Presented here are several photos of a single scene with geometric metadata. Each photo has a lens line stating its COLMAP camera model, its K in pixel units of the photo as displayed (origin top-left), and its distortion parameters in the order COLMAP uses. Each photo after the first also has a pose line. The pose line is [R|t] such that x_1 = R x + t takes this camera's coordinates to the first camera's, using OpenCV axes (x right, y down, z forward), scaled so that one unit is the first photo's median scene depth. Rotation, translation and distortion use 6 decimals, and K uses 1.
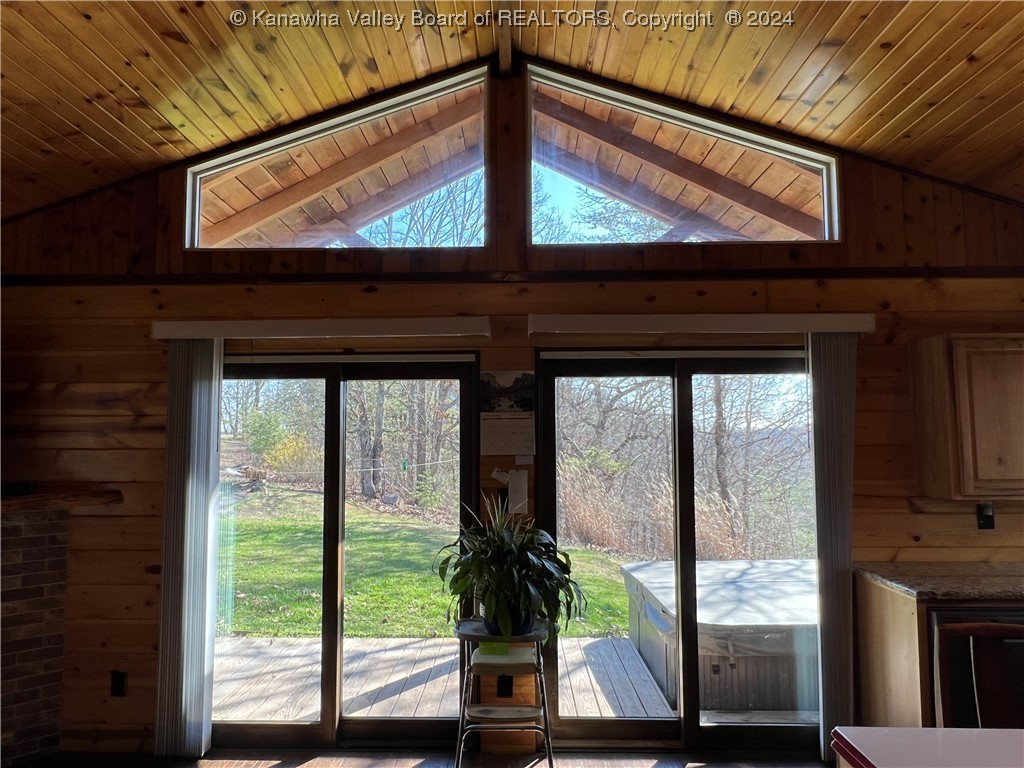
lens RADIAL K [[674.4, 0, 503.9], [0, 674.4, 388.0], [0, 0, 1]] dist [0.001858, -0.004926]
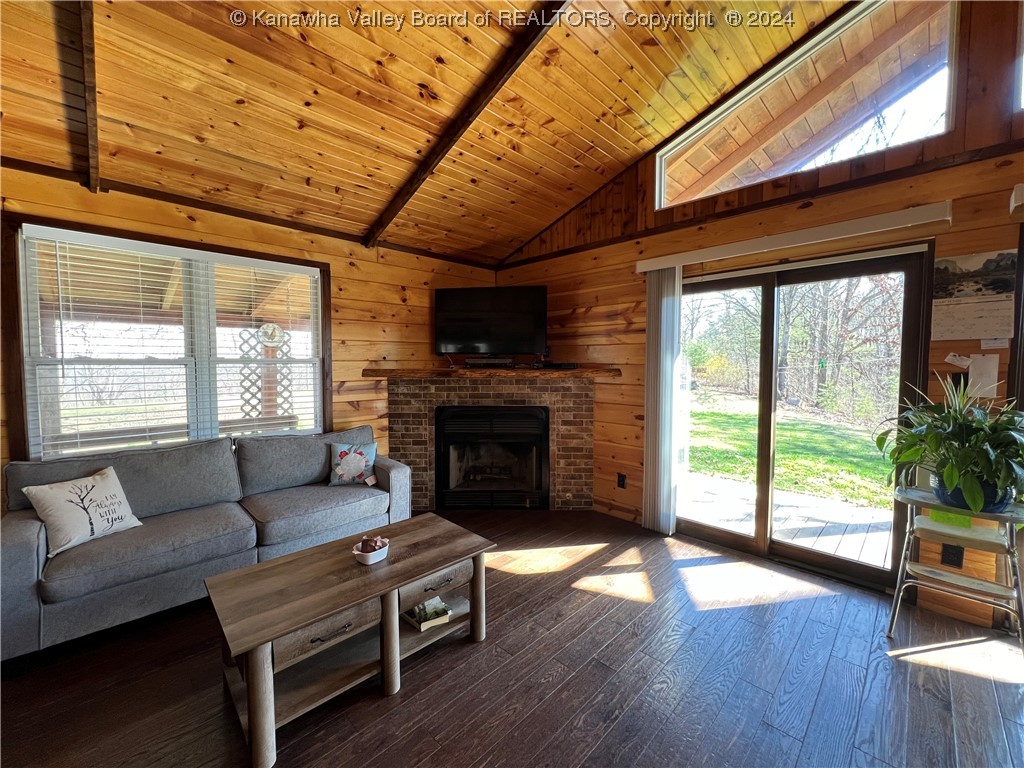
lens RADIAL K [[410.4, 0, 508.6], [0, 410.4, 381.6], [0, 0, 1]] dist [-0.000754, 0.000181]
pose [[0.719577, 0.036813, -0.693436, -0.062021], [0.049627, 0.993314, 0.104230, 0.063496], [0.692637, -0.109415, 0.712939, 0.081341]]
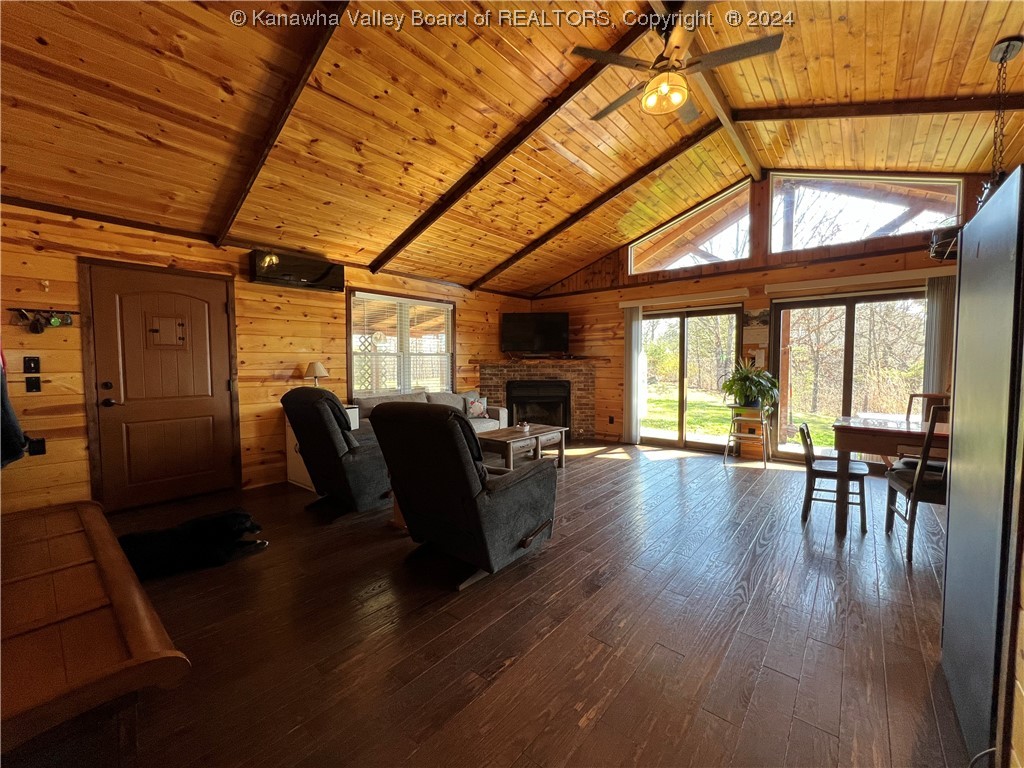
lens RADIAL K [[410.4, 0, 508.7], [0, 410.4, 380.9], [0, 0, 1]] dist [-0.000754, 0.000181]
pose [[0.773442, 0.029274, -0.633191, 0.259516], [0.048886, 0.993203, 0.105632, 0.031802], [0.631979, -0.112654, 0.766754, -0.734758]]
